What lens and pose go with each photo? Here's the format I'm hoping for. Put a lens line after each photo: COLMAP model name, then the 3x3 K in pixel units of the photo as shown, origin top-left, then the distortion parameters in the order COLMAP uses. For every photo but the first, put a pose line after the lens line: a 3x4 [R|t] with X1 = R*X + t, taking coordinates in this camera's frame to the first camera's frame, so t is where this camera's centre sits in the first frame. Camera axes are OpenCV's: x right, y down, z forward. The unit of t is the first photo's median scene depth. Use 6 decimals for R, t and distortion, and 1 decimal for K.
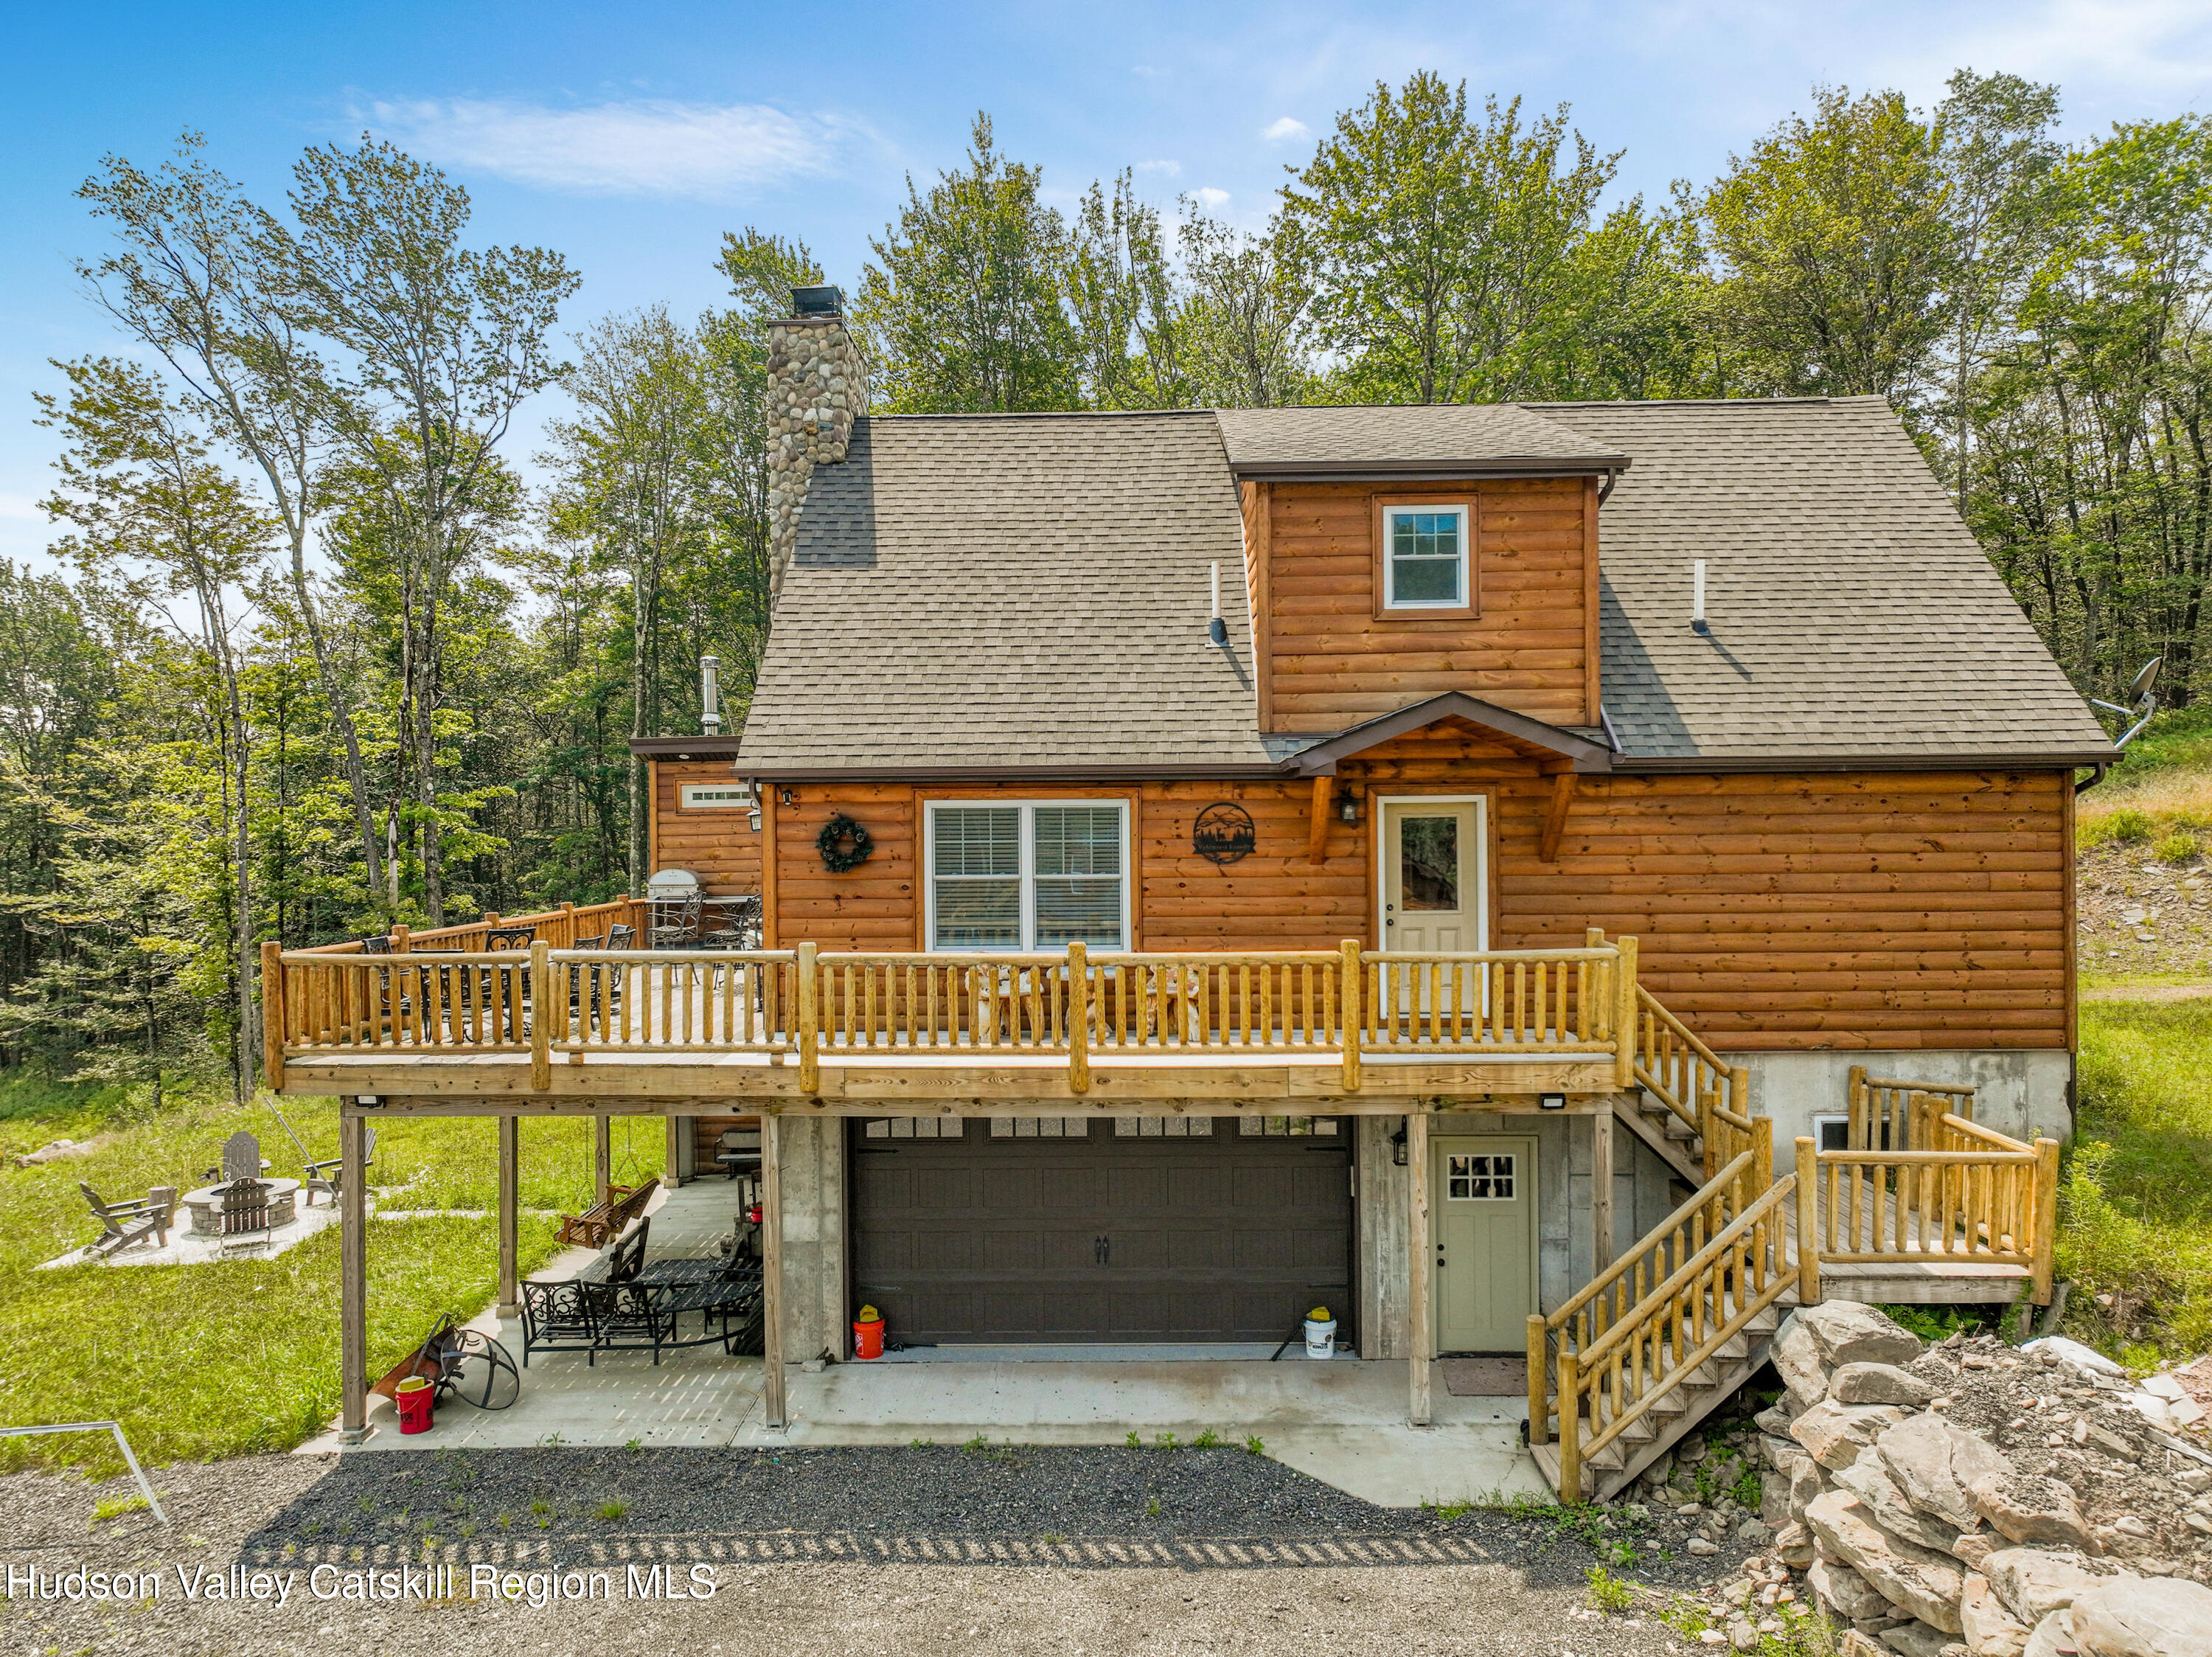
lens RADIAL K [[1545.9, 0, 1106.0], [0, 1545.9, 828.5], [0, 0, 1]] dist [0.004992, -0.002412]
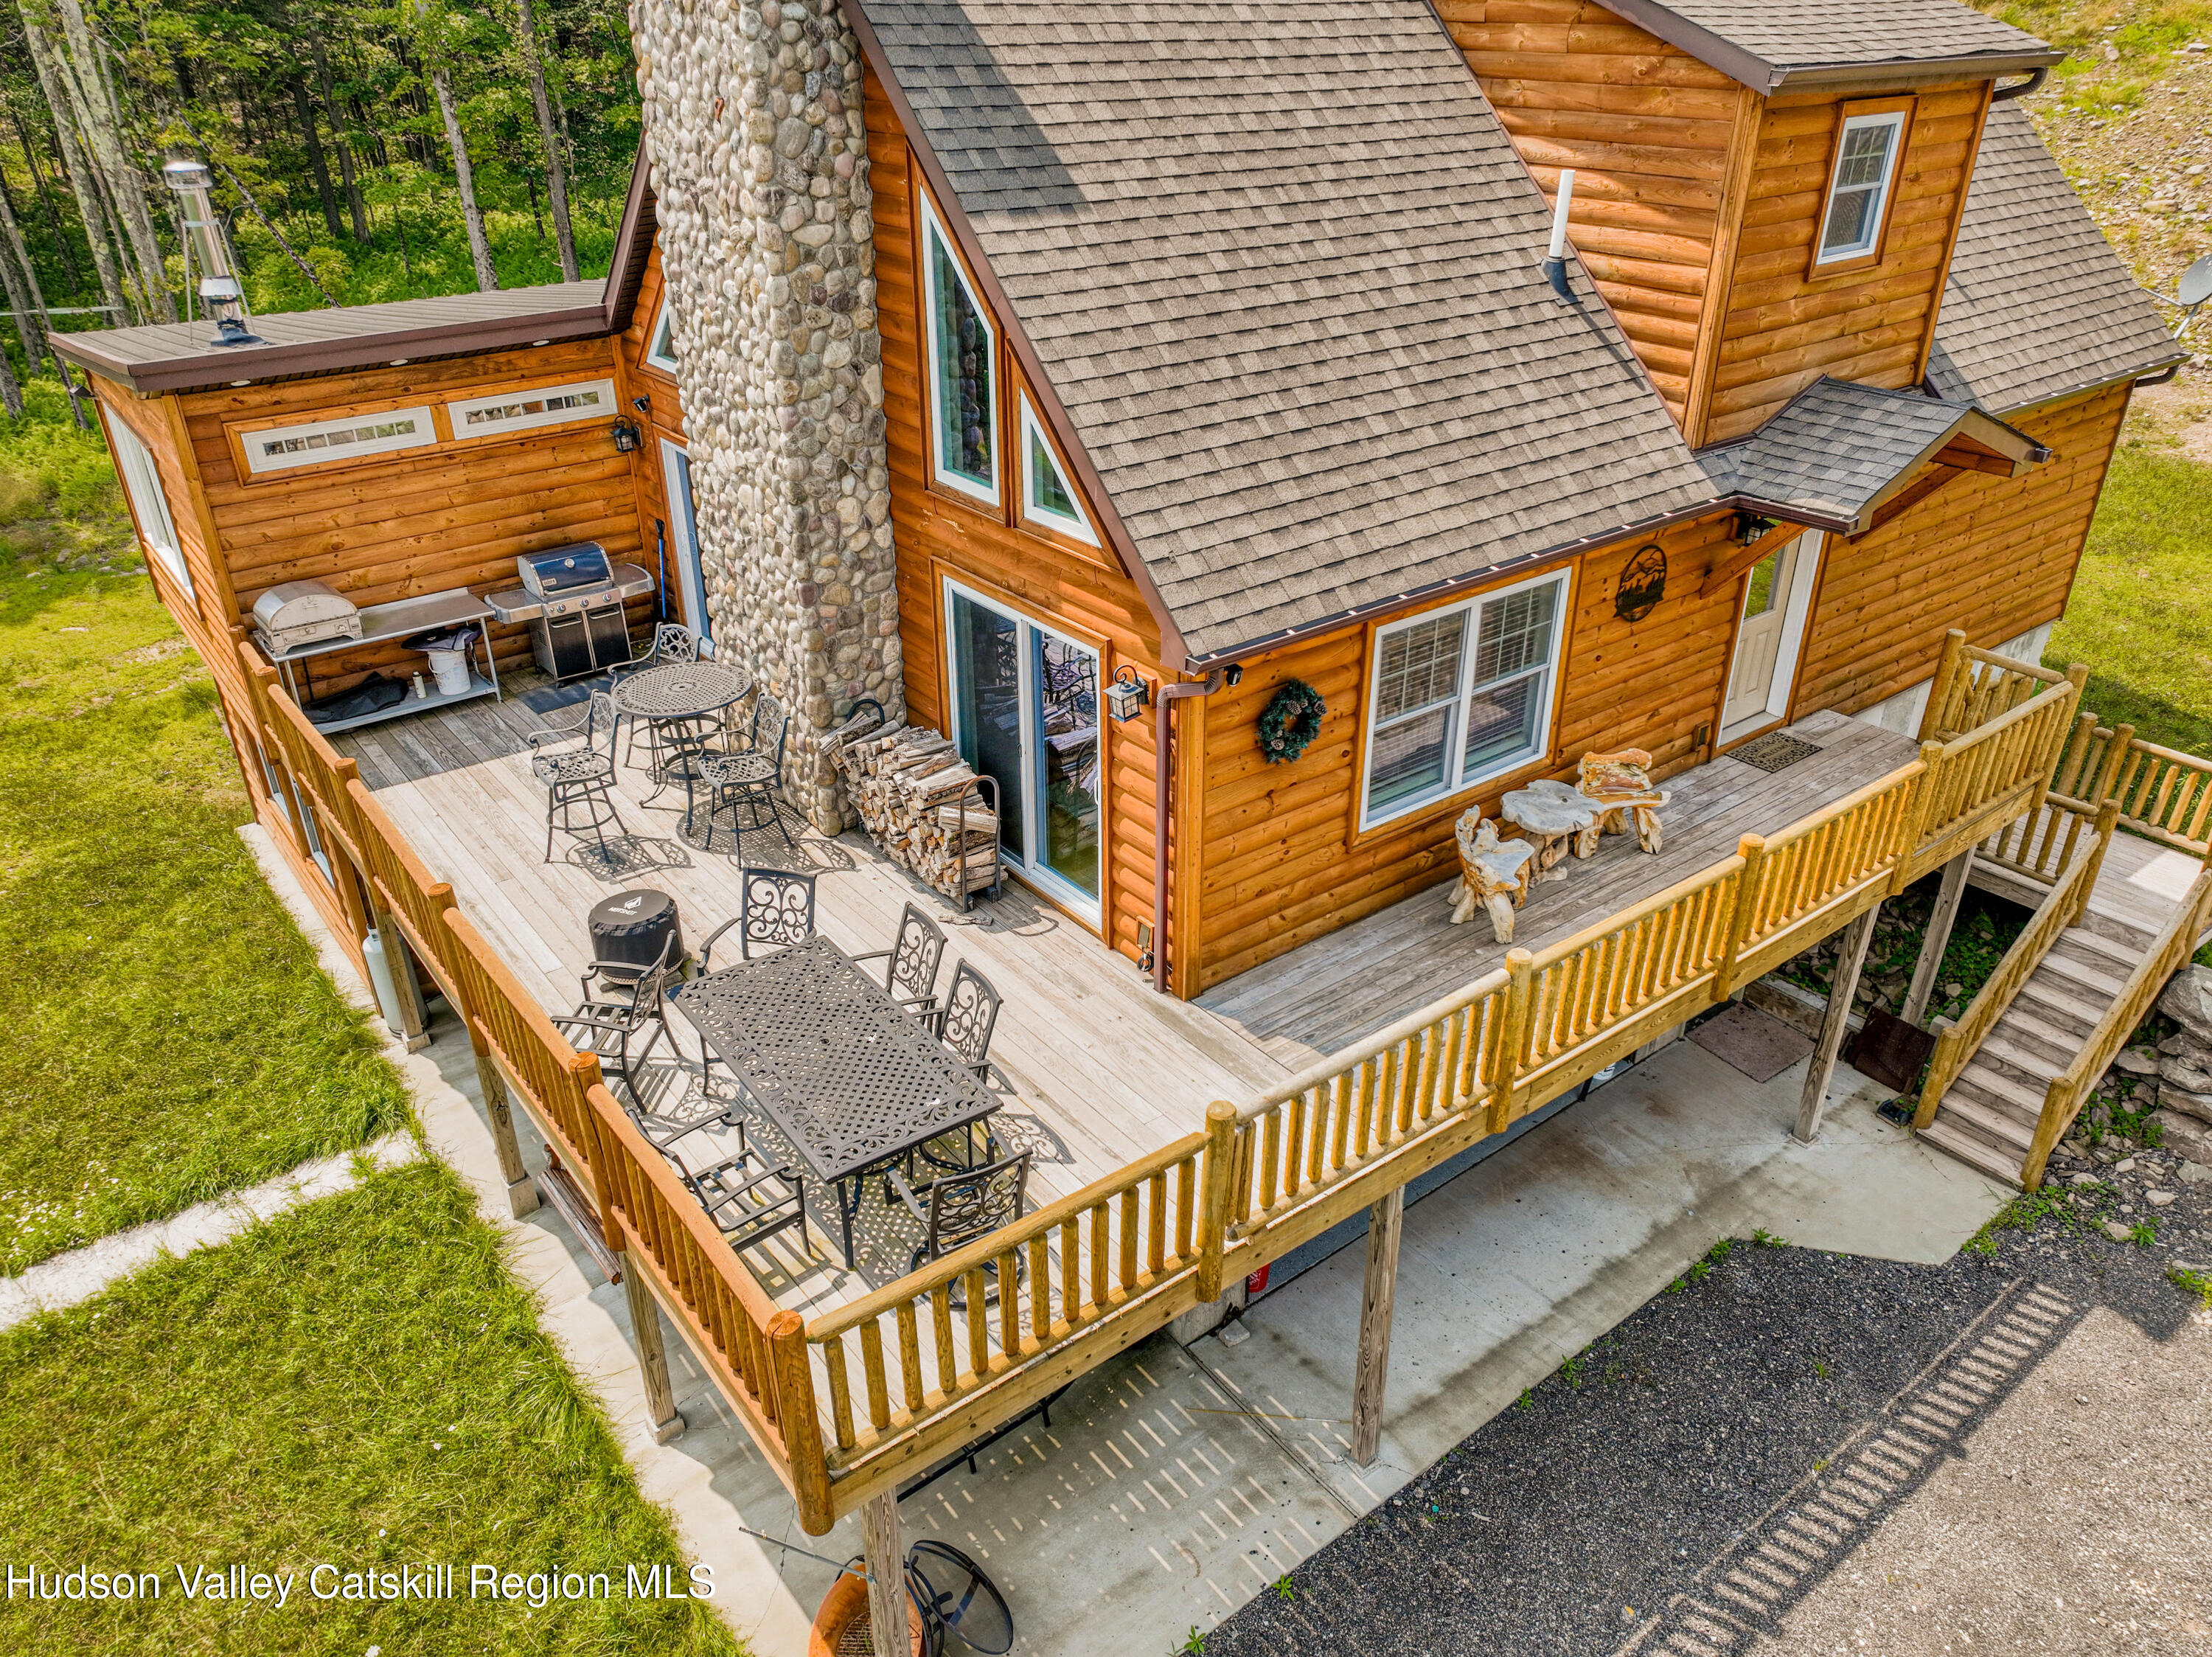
lens RADIAL K [[1542.4, 0, 1113.6], [0, 1542.4, 826.0], [0, 0, 1]] dist [0.003764, 0.002005]
pose [[0.772240, -0.296694, 0.561799, -0.603806], [0.000289, 0.884426, 0.466680, -0.252480], [-0.635331, -0.360227, 0.683075, 0.592223]]
